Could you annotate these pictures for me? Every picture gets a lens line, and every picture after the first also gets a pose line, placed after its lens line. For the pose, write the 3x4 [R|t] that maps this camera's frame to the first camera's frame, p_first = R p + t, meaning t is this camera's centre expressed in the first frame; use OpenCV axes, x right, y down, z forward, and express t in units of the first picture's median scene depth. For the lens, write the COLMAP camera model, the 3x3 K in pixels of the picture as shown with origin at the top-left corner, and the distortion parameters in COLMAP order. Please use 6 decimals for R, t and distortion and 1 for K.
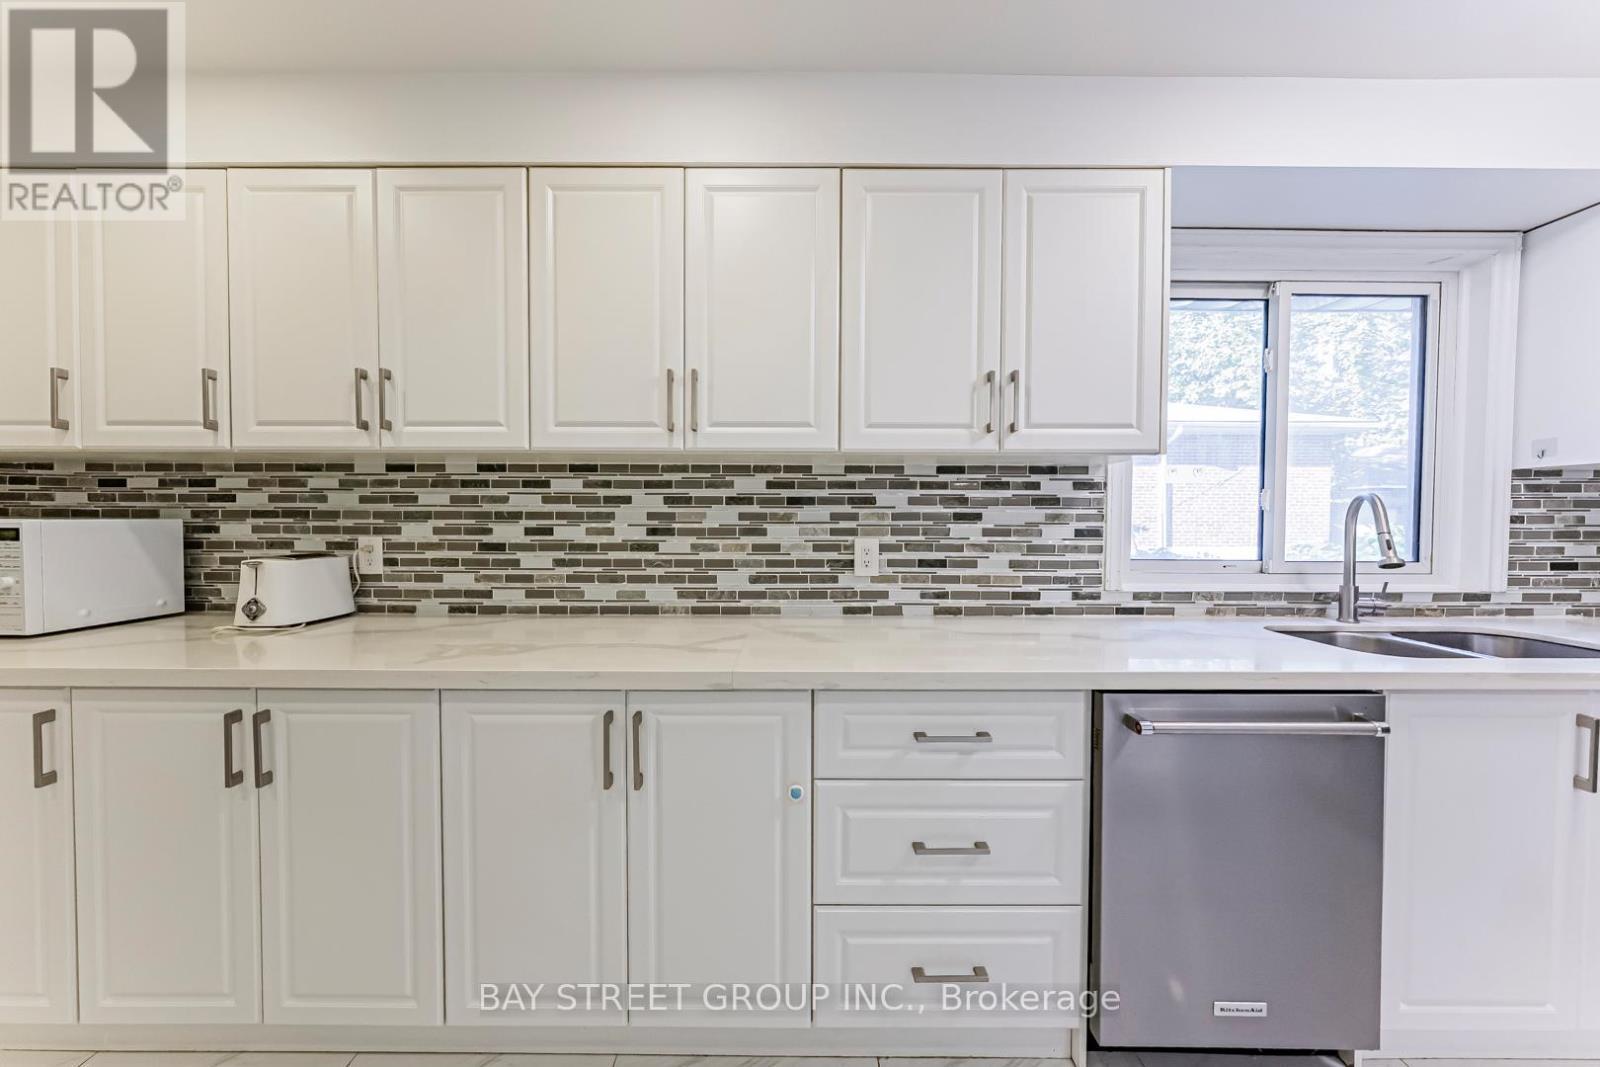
lens RADIAL K [[545.4, 0, 797.8], [0, 545.4, 529.1], [0, 0, 1]] dist [-0.002605, 0.000474]
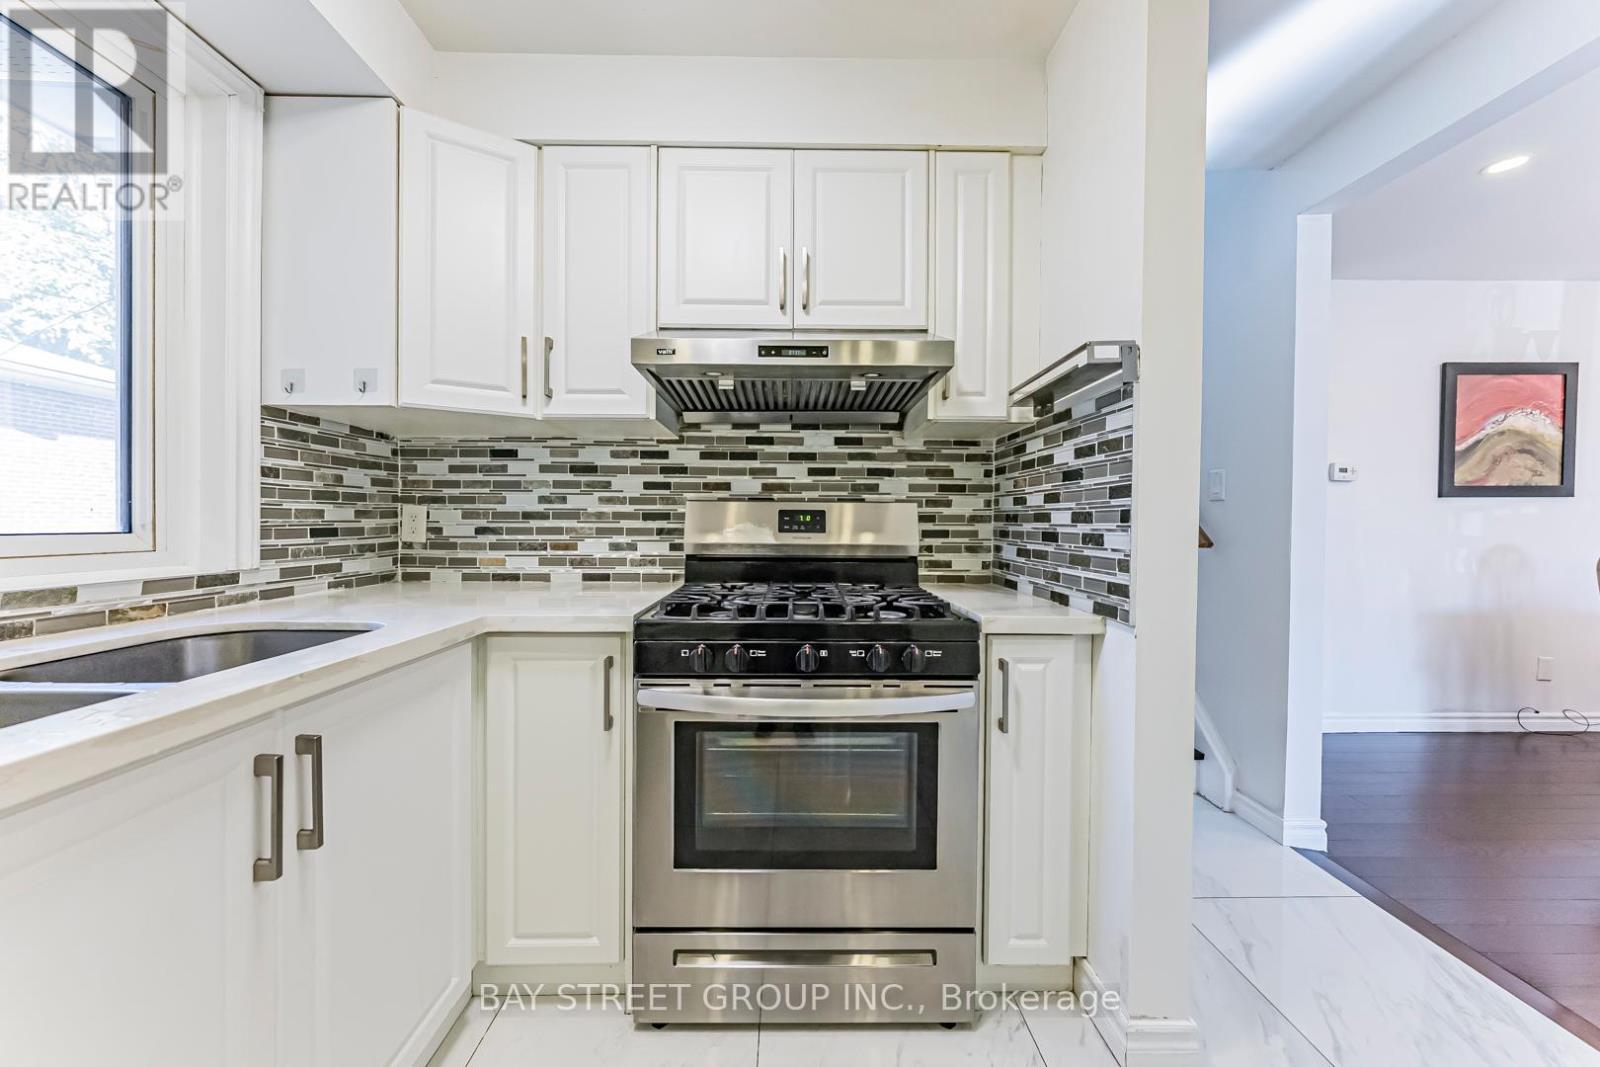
lens RADIAL K [[545.4, 0, 795.9], [0, 545.4, 528.6], [0, 0, 1]] dist [-0.002605, 0.000474]
pose [[-0.008381, -0.015030, 0.999852, 0.555396], [0.011898, 0.999815, 0.015129, 0.058696], [-0.999894, 0.012023, -0.008200, 0.271566]]
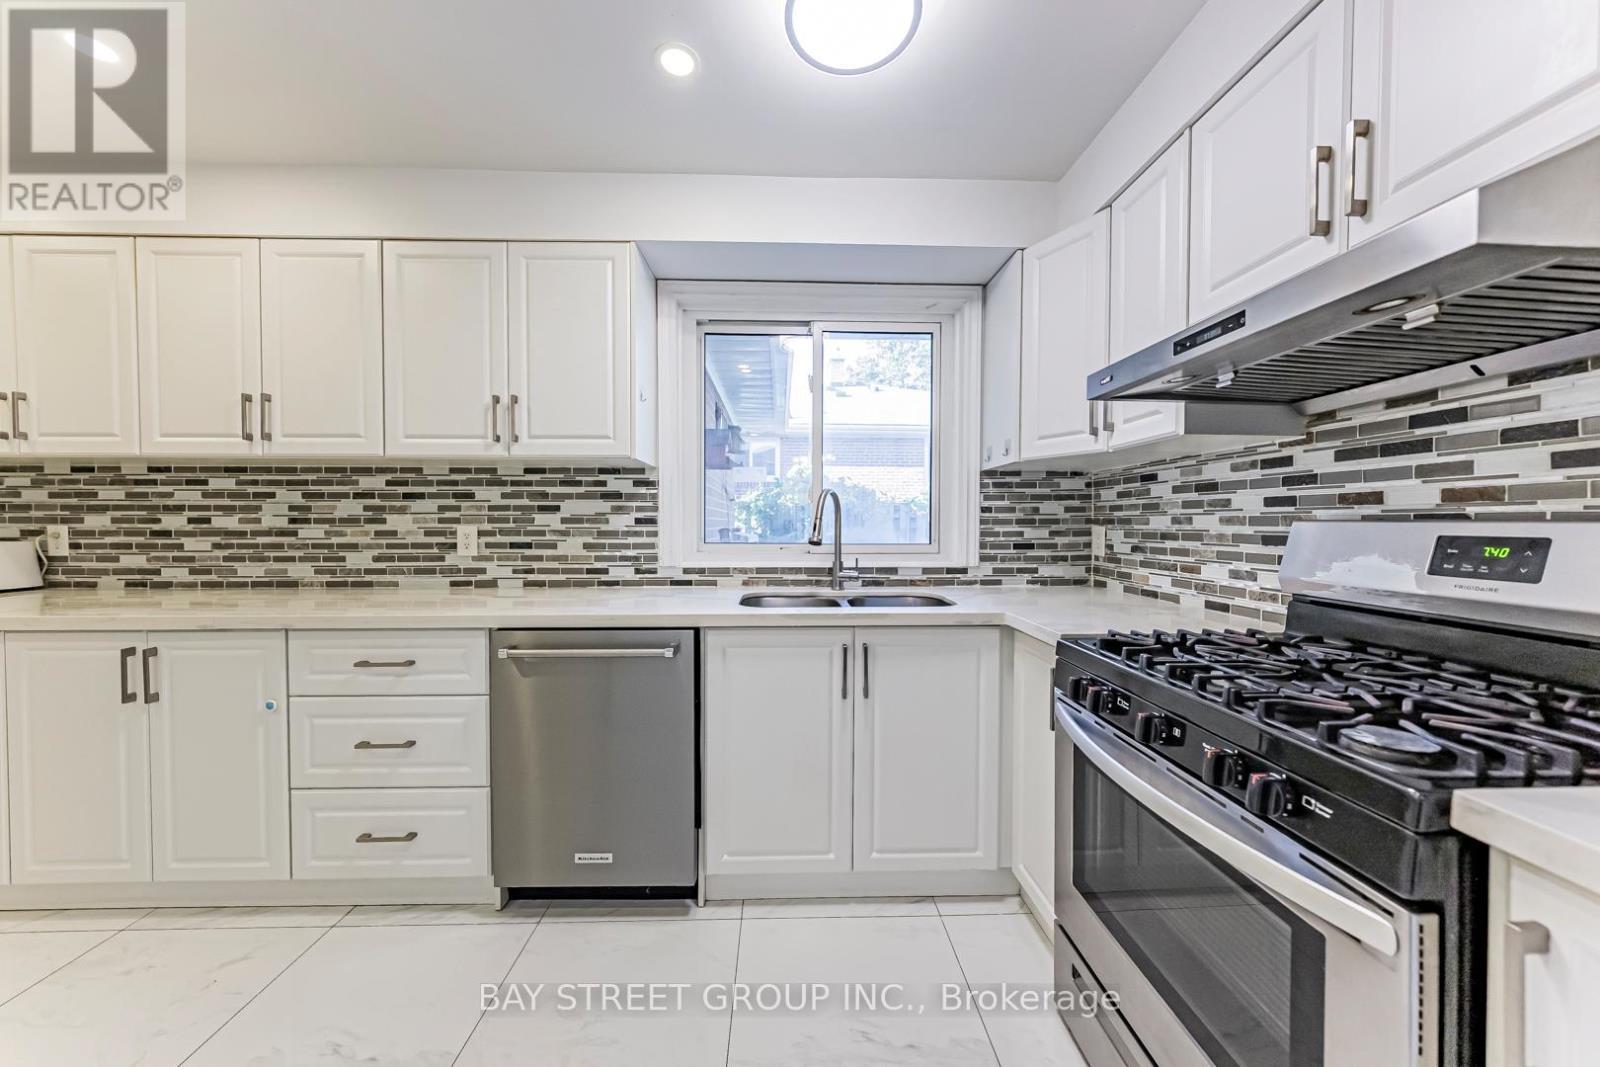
lens RADIAL K [[545.4, 0, 799.1], [0, 545.4, 529.4], [0, 0, 1]] dist [-0.002605, 0.000474]
pose [[0.999663, -0.002672, 0.025817, 0.854041], [0.002783, 0.999987, -0.004260, 0.032989], [-0.025805, 0.004330, 0.999658, -0.267636]]
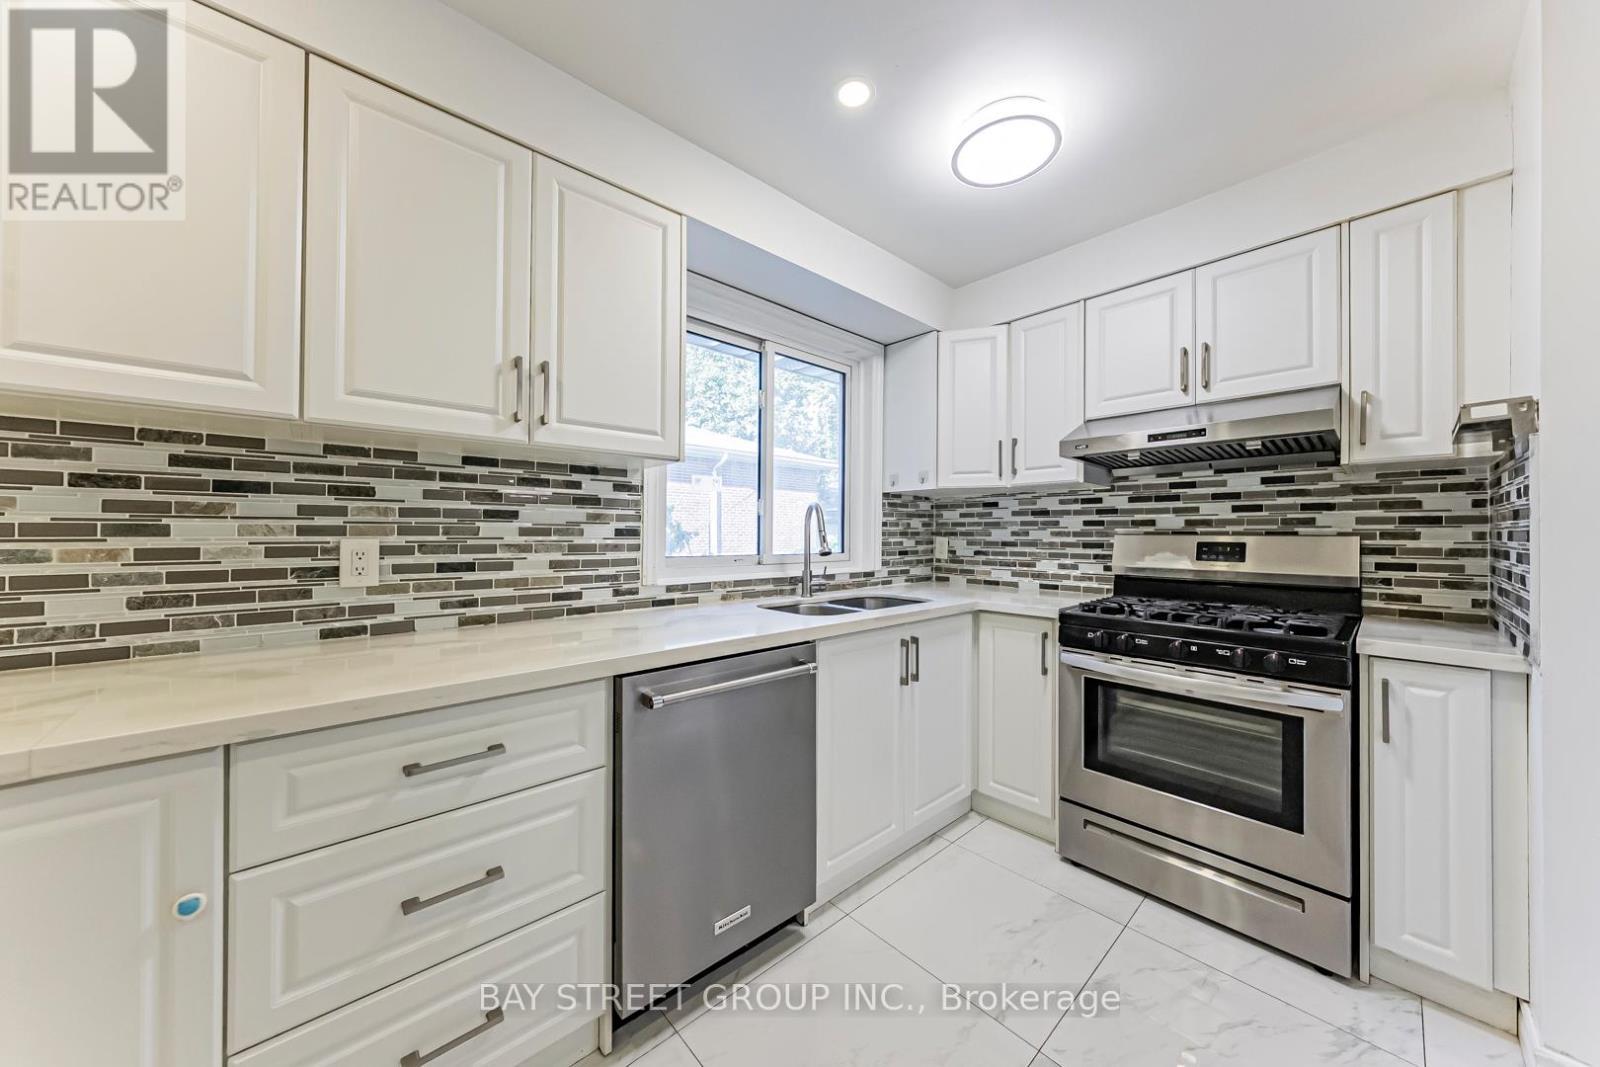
lens RADIAL K [[545.4, 0, 798.5], [0, 545.4, 528.8], [0, 0, 1]] dist [-0.002605, 0.000474]
pose [[0.741369, 0.005487, 0.671075, 0.067513], [0.010302, 0.999756, -0.019555, 0.024334], [-0.671018, 0.021411, 0.741132, -0.011205]]
